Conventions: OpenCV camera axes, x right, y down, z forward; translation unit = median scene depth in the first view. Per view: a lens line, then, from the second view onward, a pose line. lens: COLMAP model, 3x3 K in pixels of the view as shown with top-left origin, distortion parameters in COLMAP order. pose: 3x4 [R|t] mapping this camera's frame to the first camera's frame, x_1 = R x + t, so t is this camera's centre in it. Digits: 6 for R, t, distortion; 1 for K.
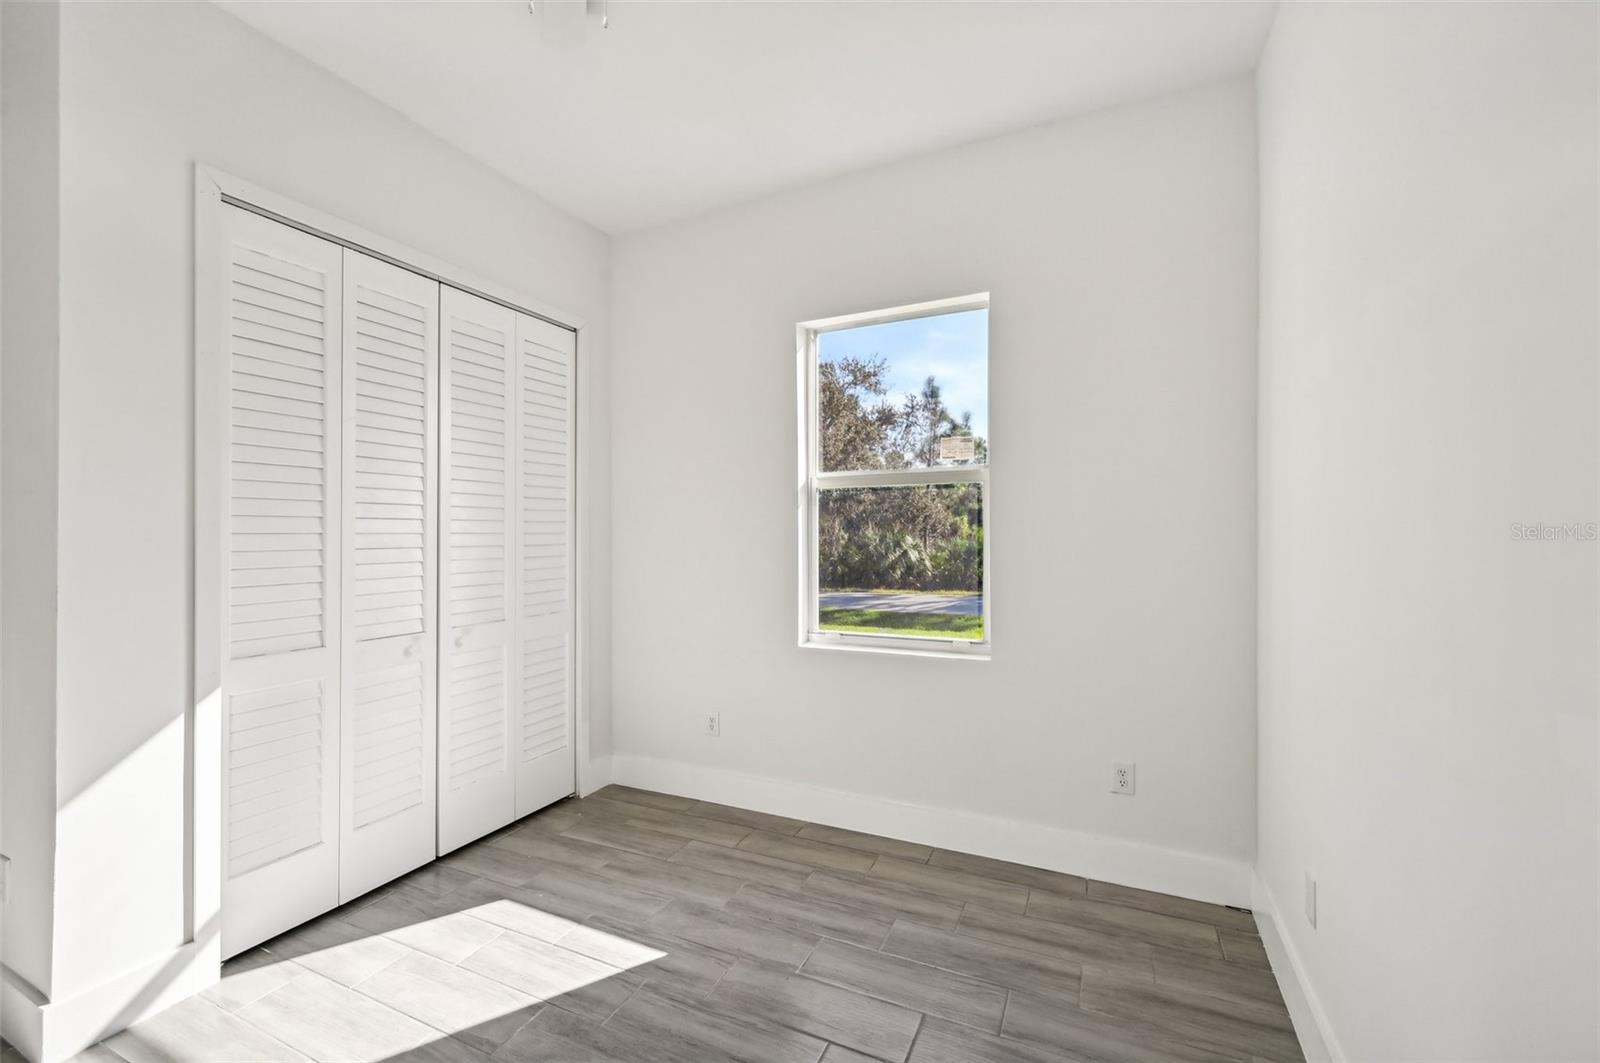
lens RADIAL K [[646.4, 0, 805.6], [0, 646.4, 529.1], [0, 0, 1]] dist [-0.000059, 0.001108]
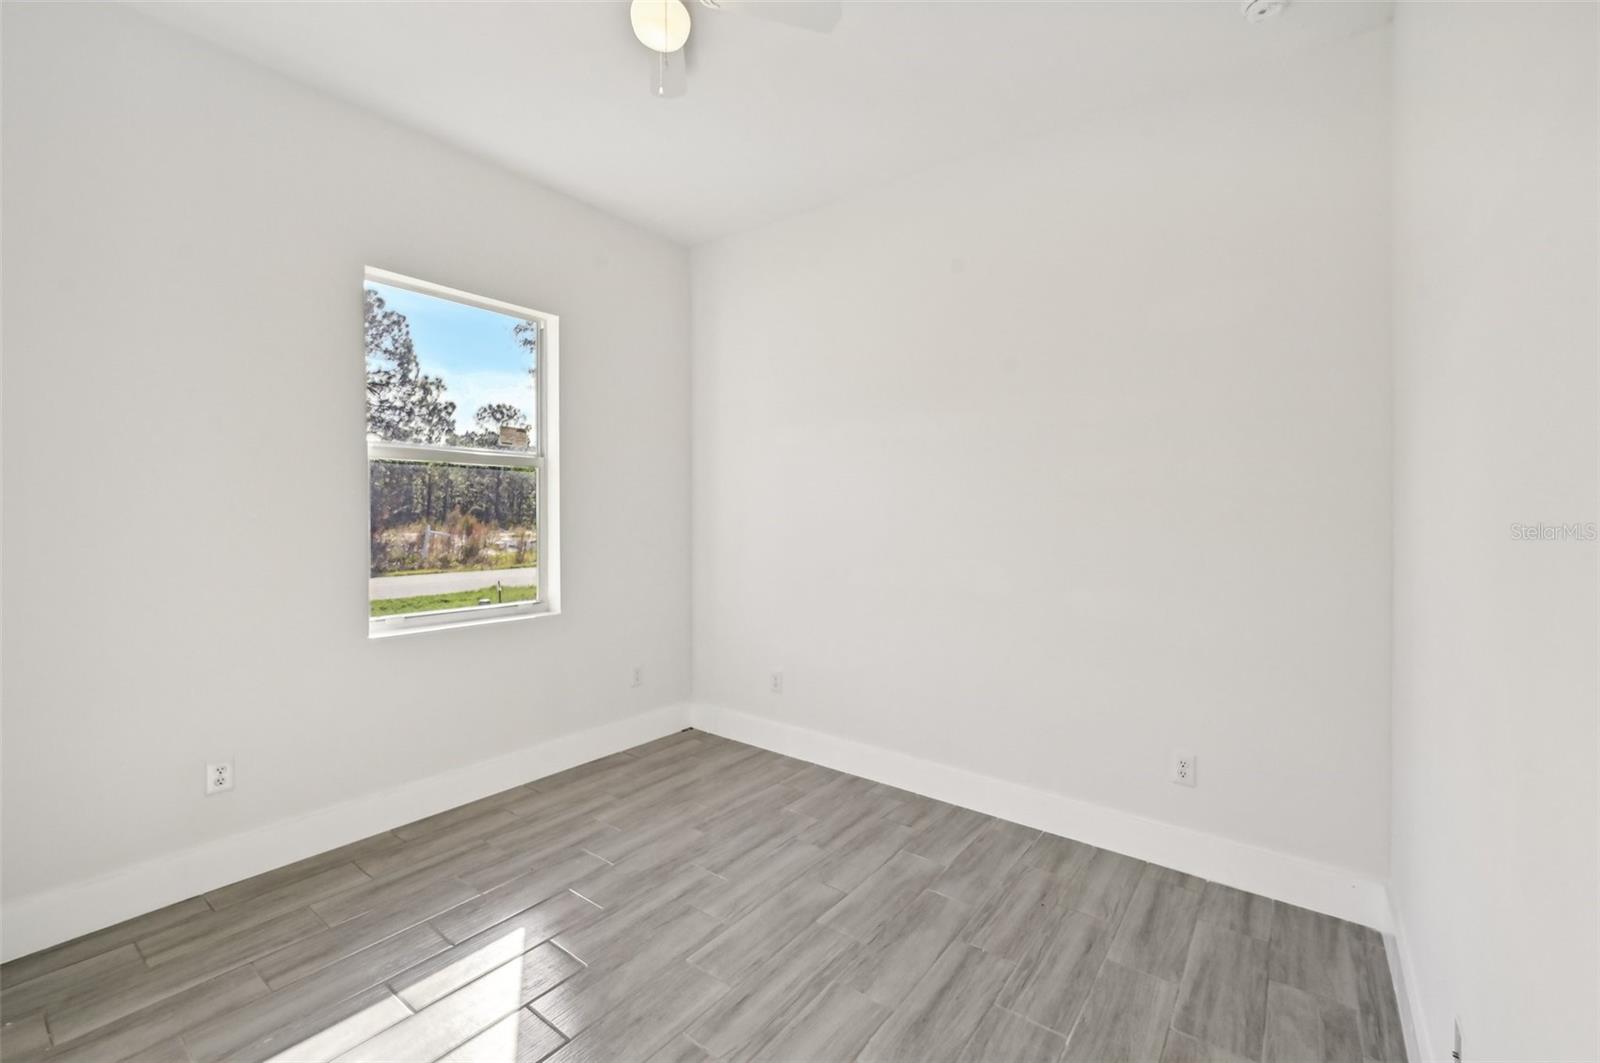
lens RADIAL K [[646.4, 0, 797.9], [0, 646.4, 518.1], [0, 0, 1]] dist [-0.000059, 0.001108]
pose [[0.229548, 0.002737, 0.973293, -0.909519], [-0.012152, 0.999926, 0.000054, 0.014918], [-0.973221, -0.011840, 0.229564, 0.301911]]
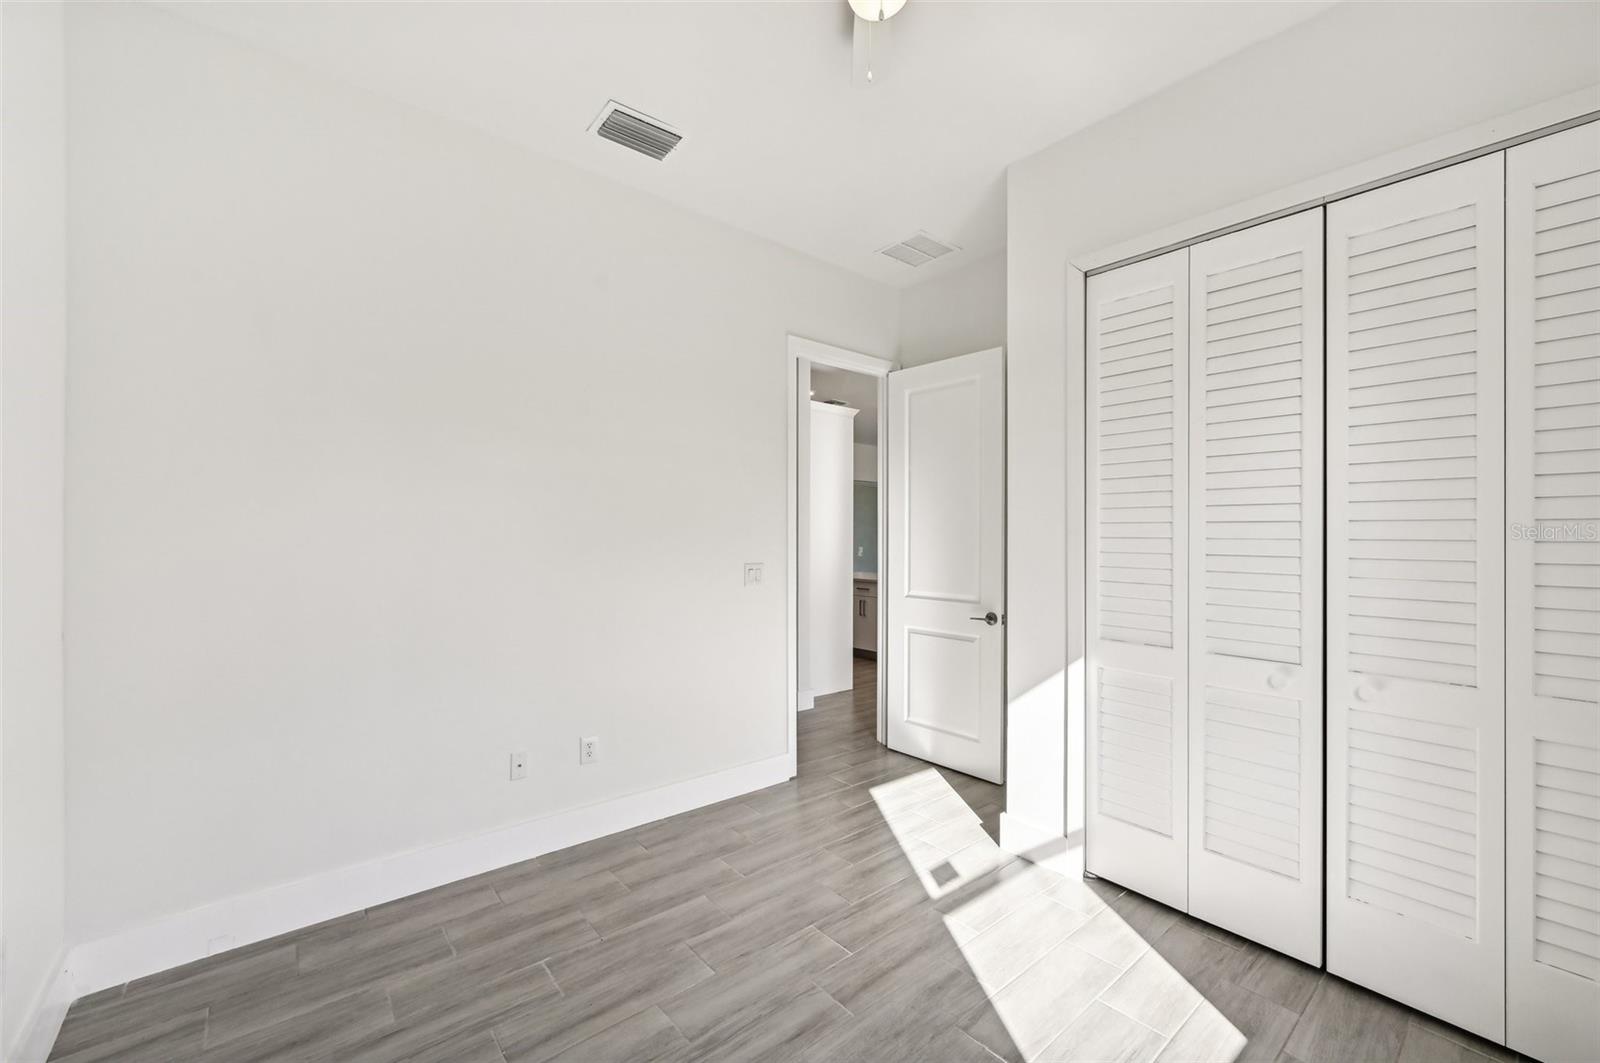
lens RADIAL K [[646.4, 0, 807.7], [0, 646.4, 540.1], [0, 0, 1]] dist [-0.000059, 0.001108]
pose [[-0.417994, 0.006120, -0.908429, 0.393999], [-0.000353, 0.999976, 0.006899, 0.002435], [0.908450, 0.003204, -0.417982, 0.826579]]
